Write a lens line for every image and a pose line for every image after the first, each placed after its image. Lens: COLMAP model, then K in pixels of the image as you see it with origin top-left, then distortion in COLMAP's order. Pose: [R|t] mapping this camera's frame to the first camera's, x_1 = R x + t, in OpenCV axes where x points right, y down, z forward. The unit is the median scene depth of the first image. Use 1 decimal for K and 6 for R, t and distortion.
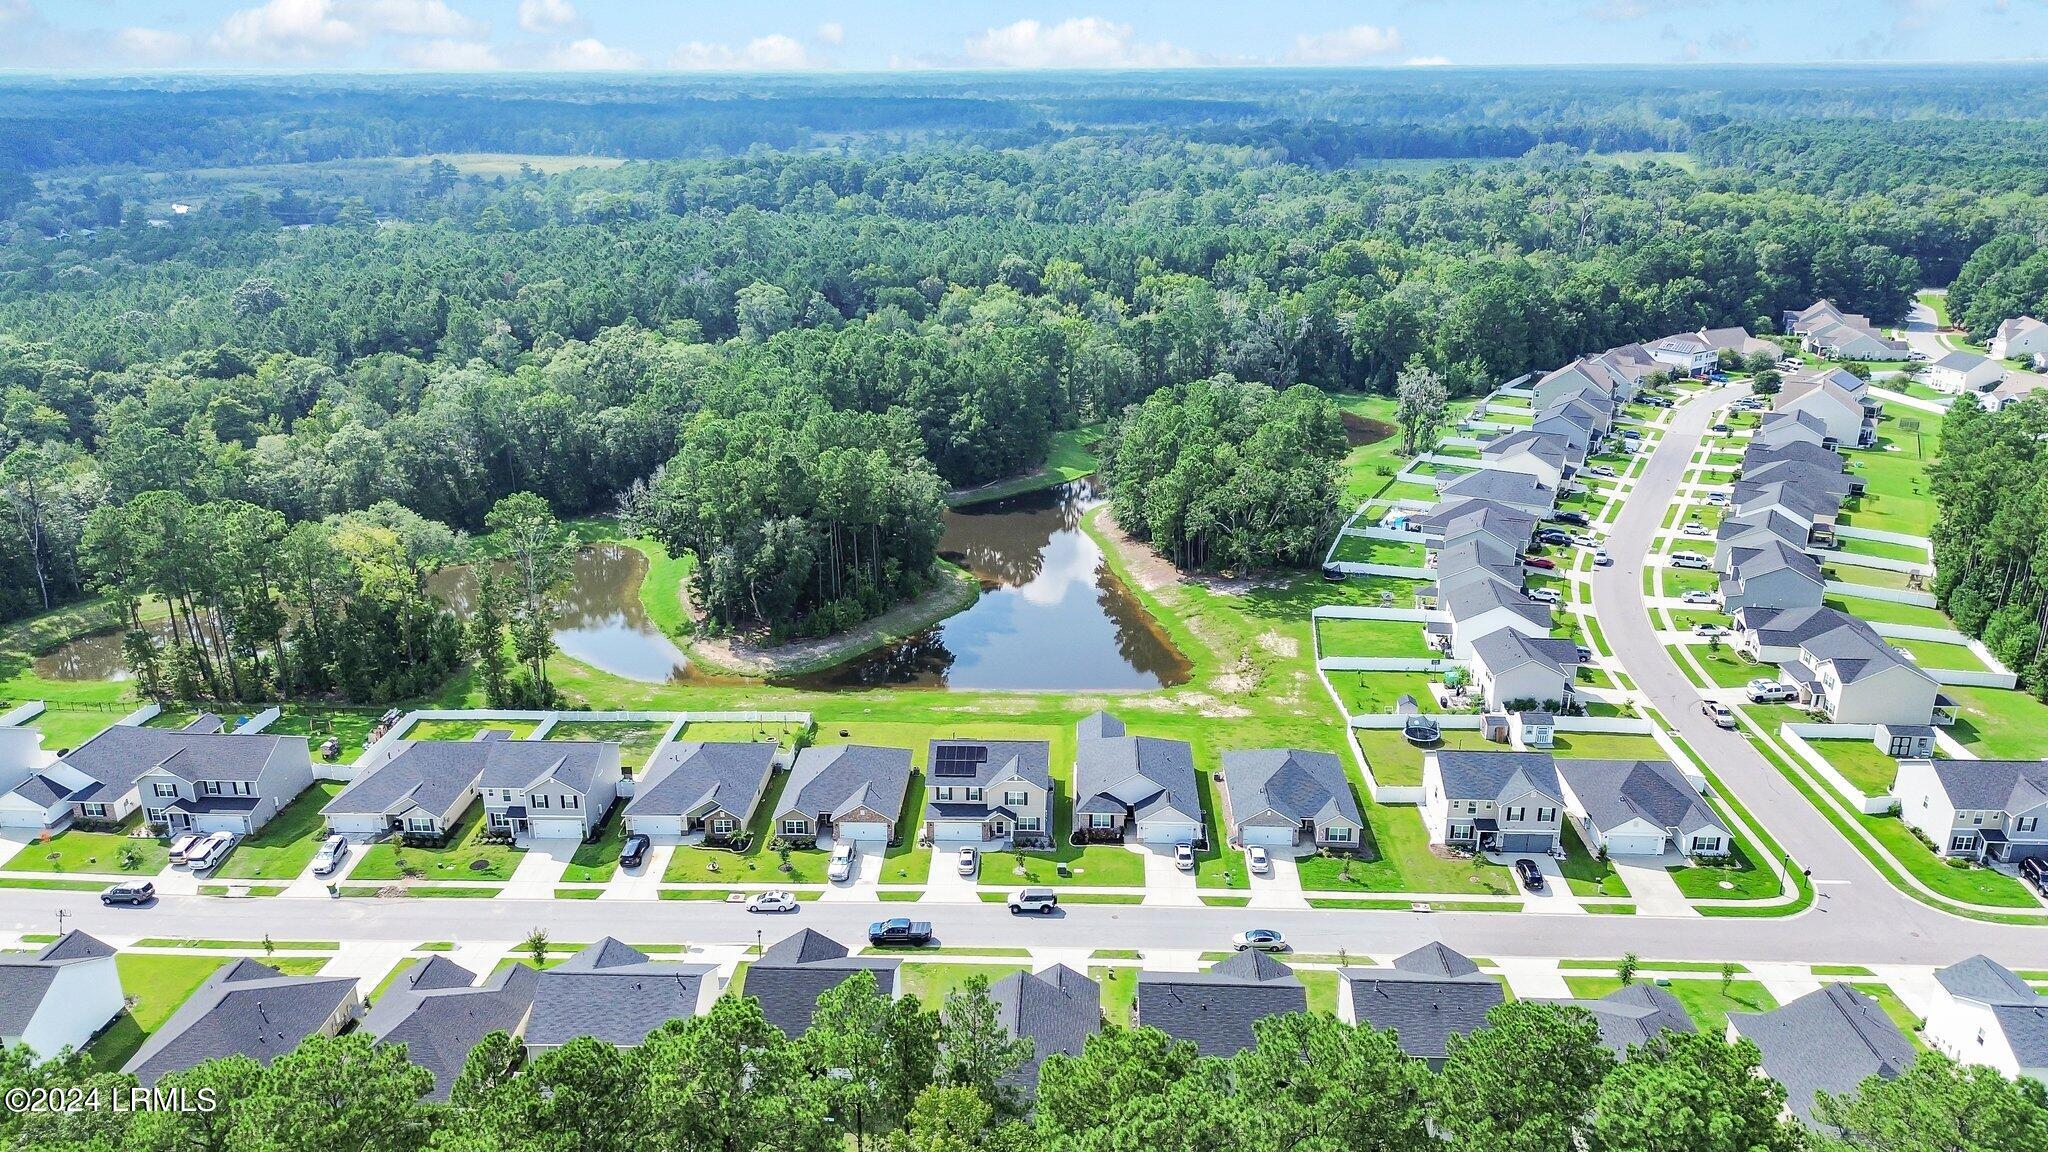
lens RADIAL K [[1448.9, 0, 1022.6], [0, 1448.9, 579.8], [0, 0, 1]] dist [0.075972, -0.082193]
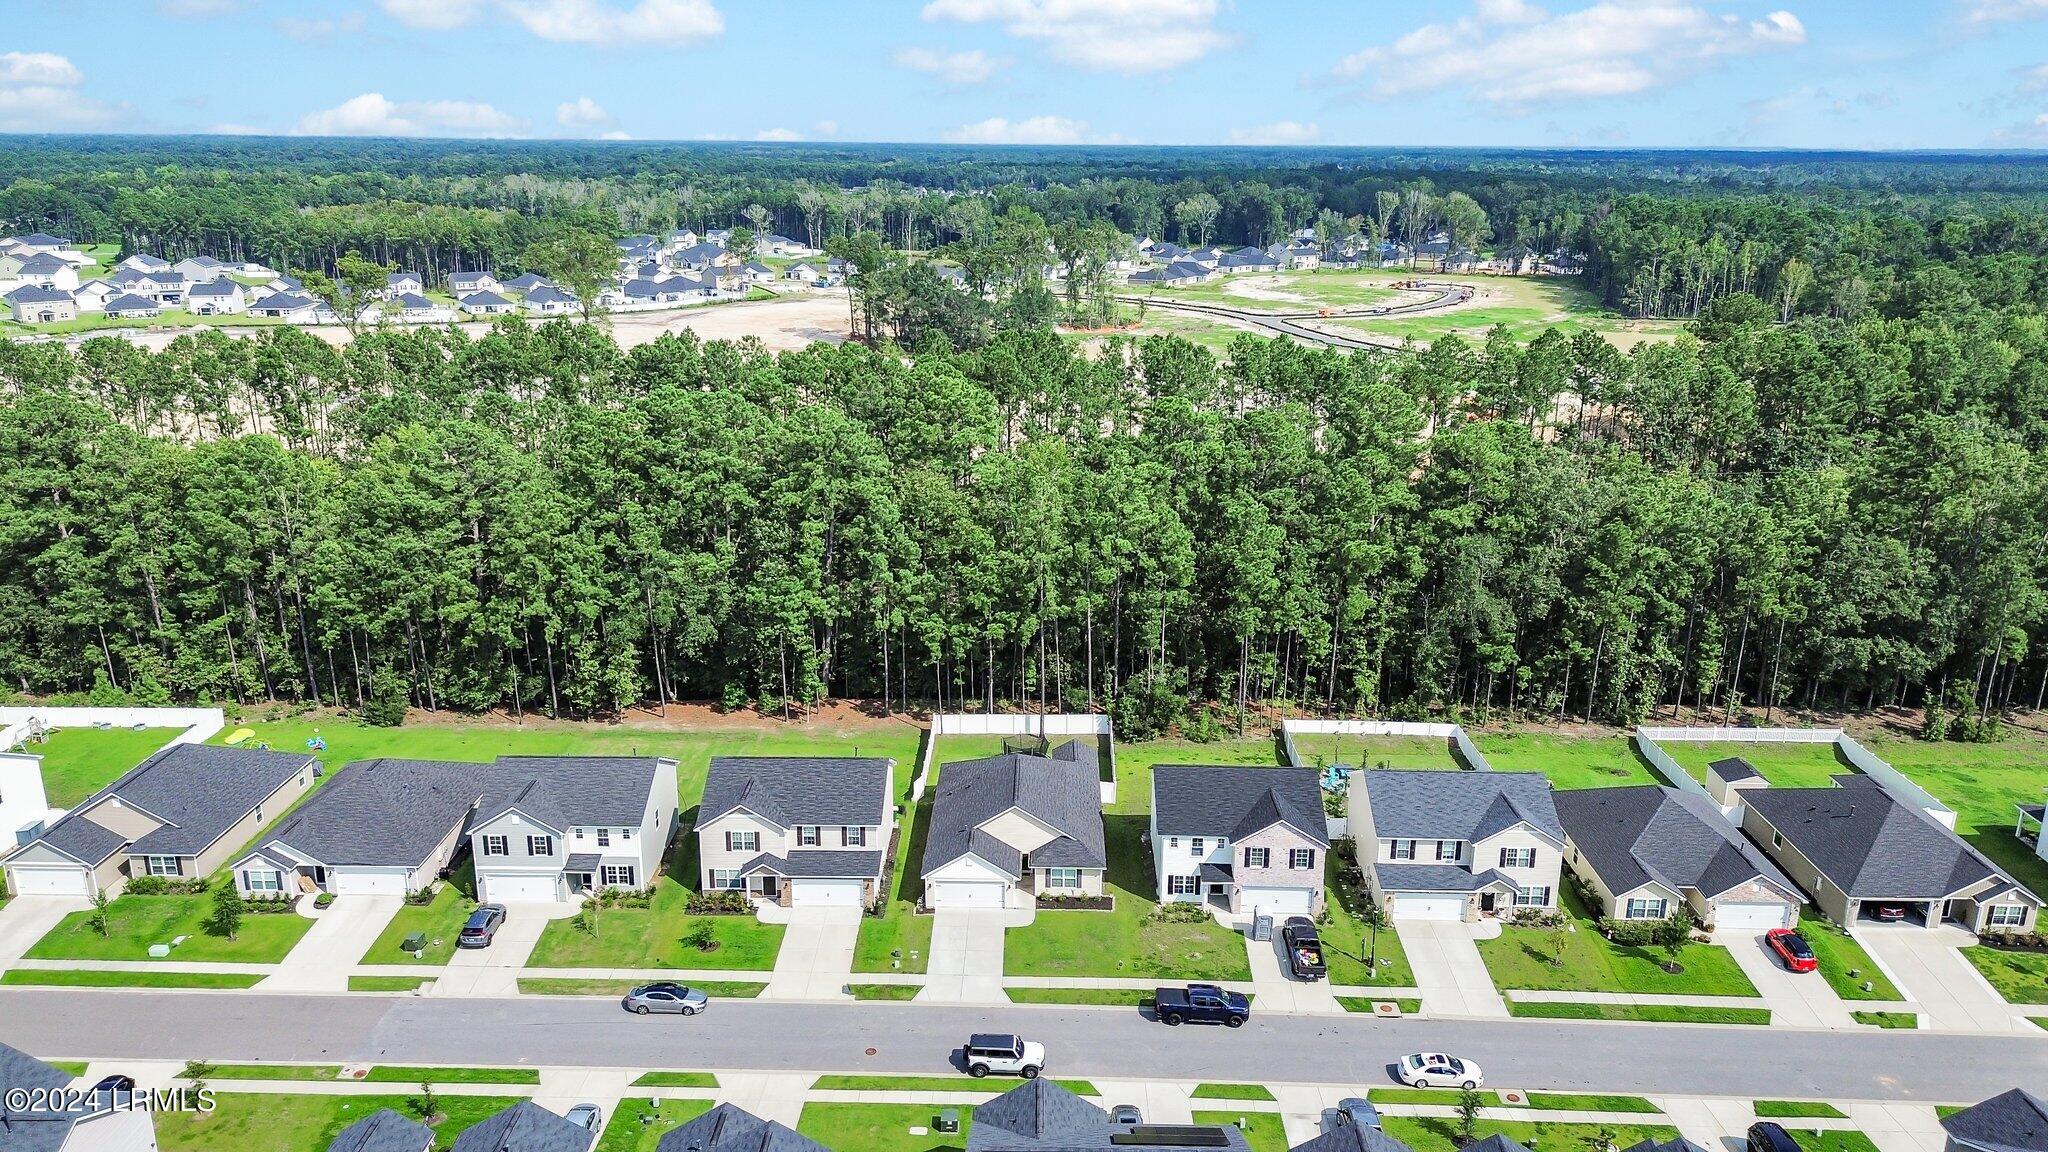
lens RADIAL K [[1448.9, 0, 1017.0], [0, 1448.9, 576.7], [0, 0, 1]] dist [0.075972, -0.082193]
pose [[-0.999538, 0.000637, -0.030395, 0.014956], [-0.017085, 0.815198, 0.578930, -0.224733], [0.025147, 0.579182, -0.814810, 1.054940]]
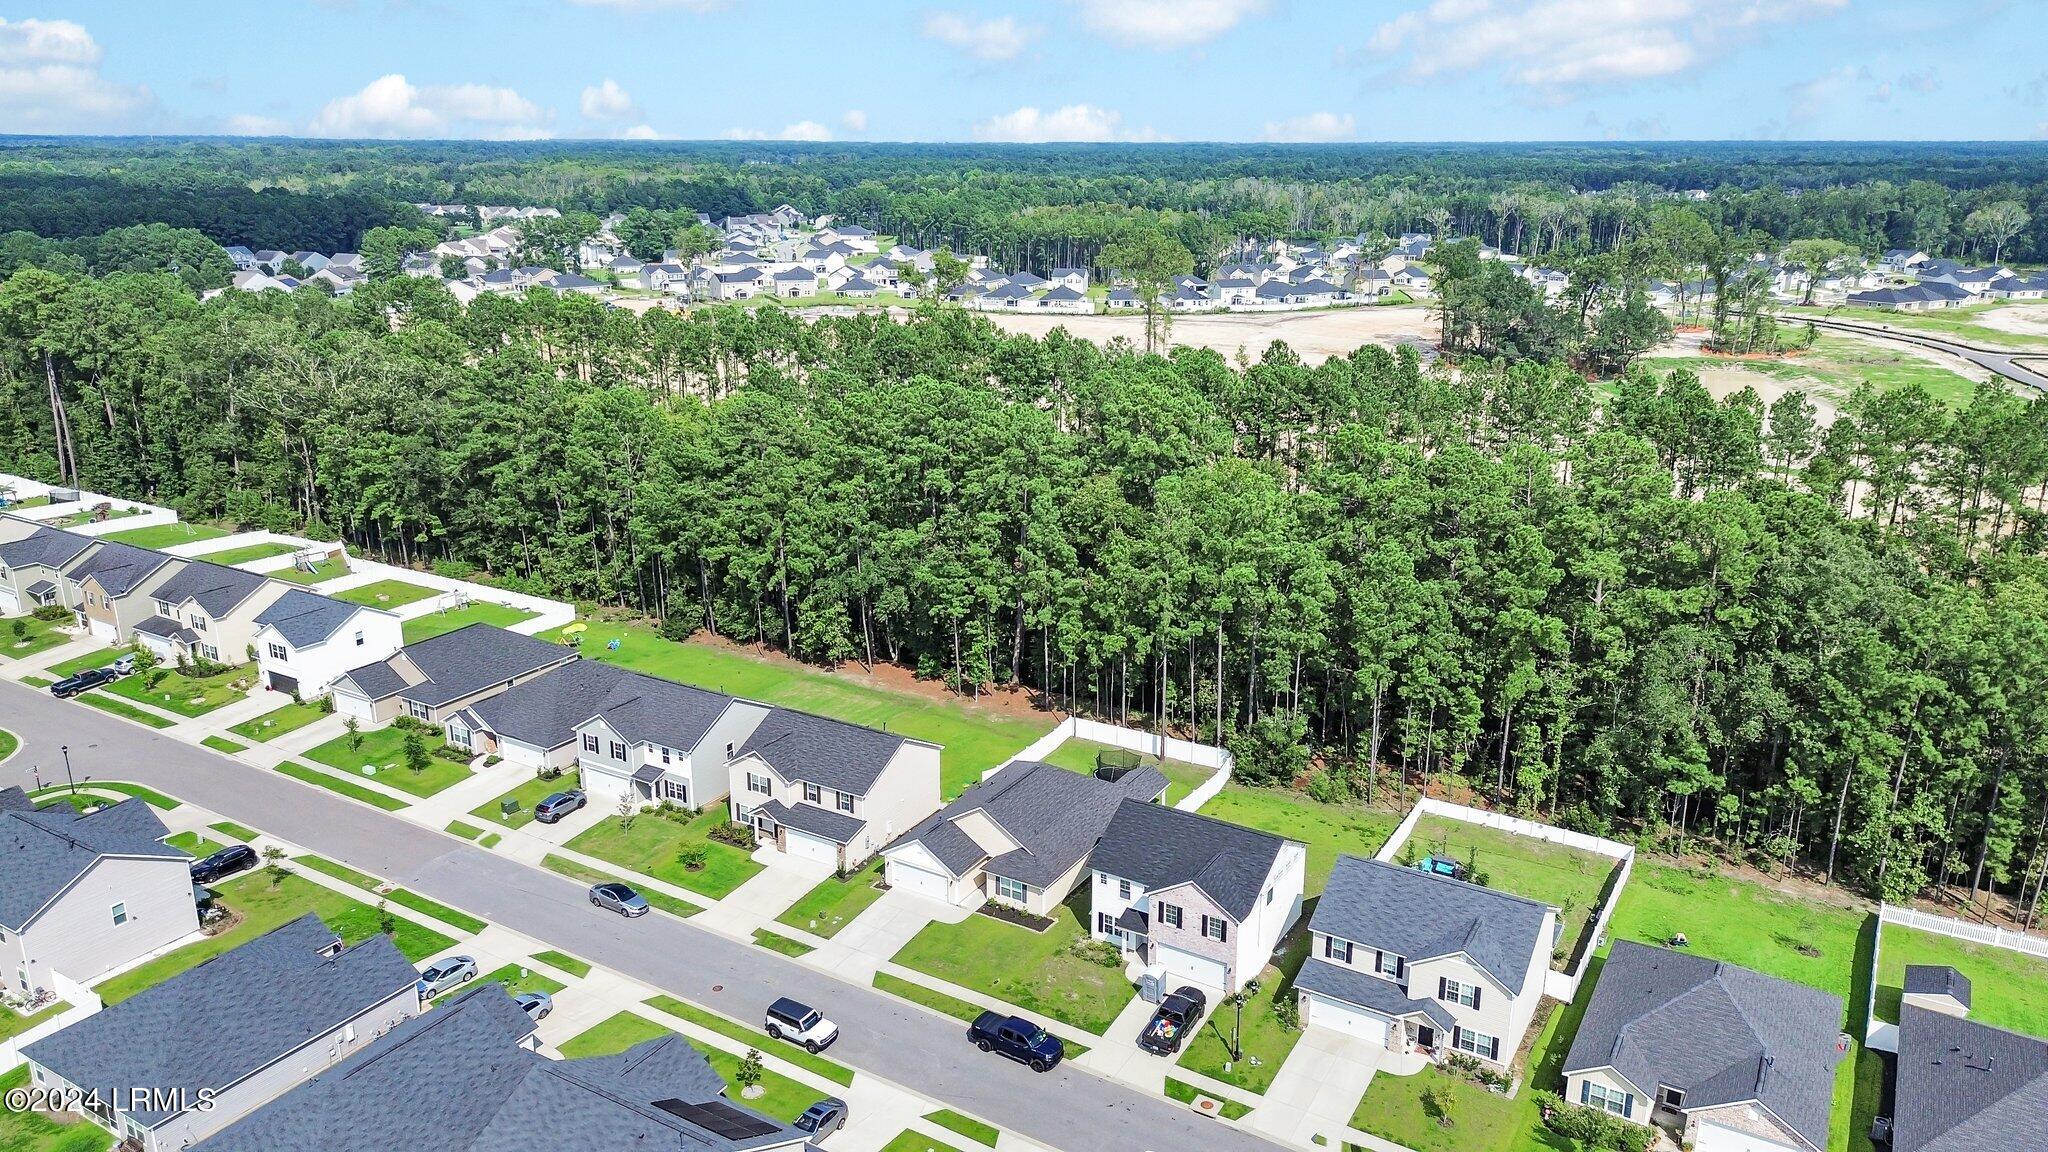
lens RADIAL K [[1448.9, 0, 1020.3], [0, 1448.9, 564.6], [0, 0, 1]] dist [0.075972, -0.082193]
pose [[-0.880184, -0.136720, 0.454515, -0.259905], [0.148880, 0.829755, 0.537905, -0.209726], [-0.450679, 0.541123, -0.709982, 0.994140]]
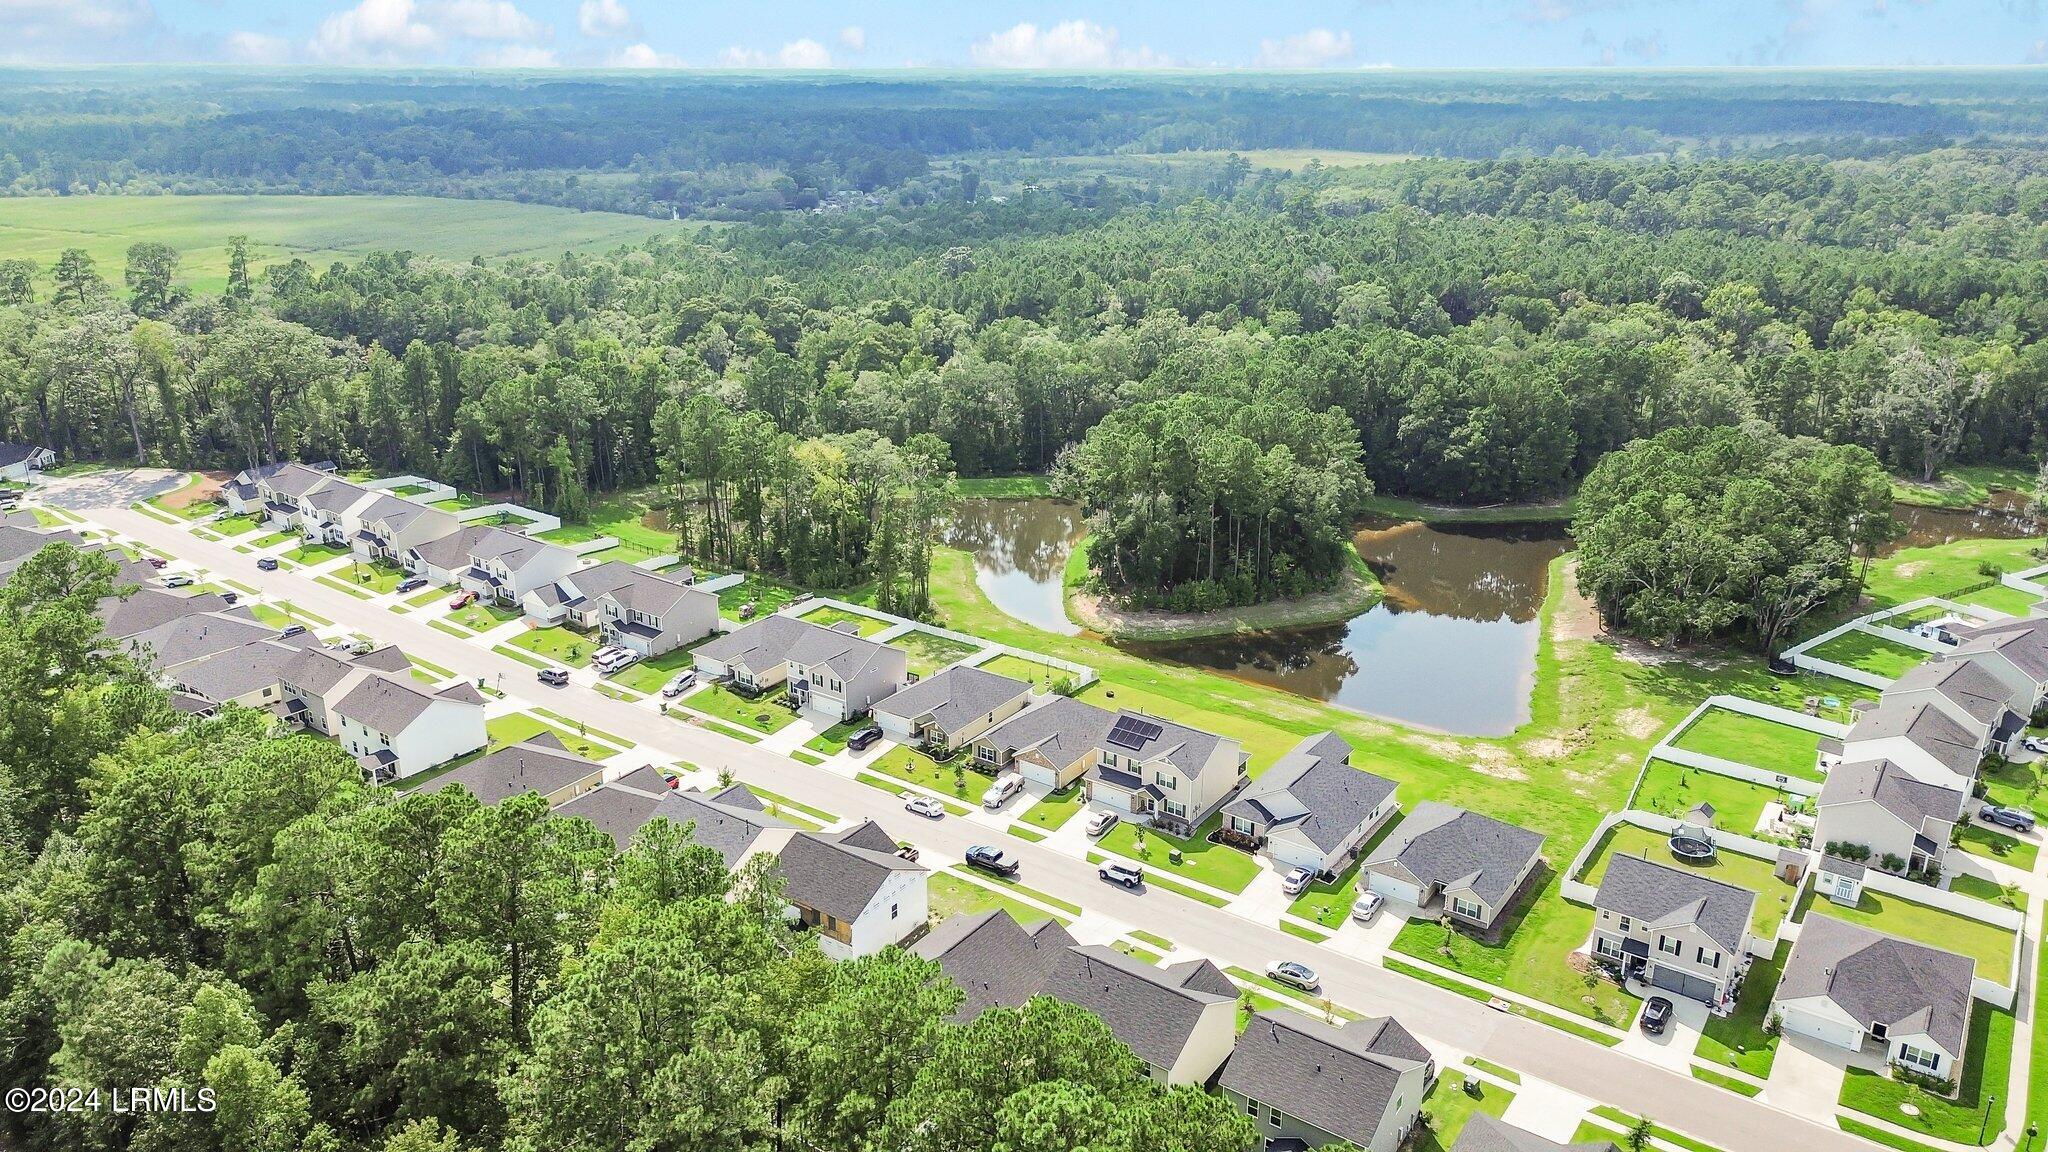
lens RADIAL K [[1448.9, 0, 1022.0], [0, 1448.9, 580.2], [0, 0, 1]] dist [0.075972, -0.082193]
pose [[0.839859, 0.186716, -0.509680, 0.334206], [-0.186372, 0.981086, 0.052302, -0.018924], [0.509806, 0.051064, 0.858773, 0.047180]]
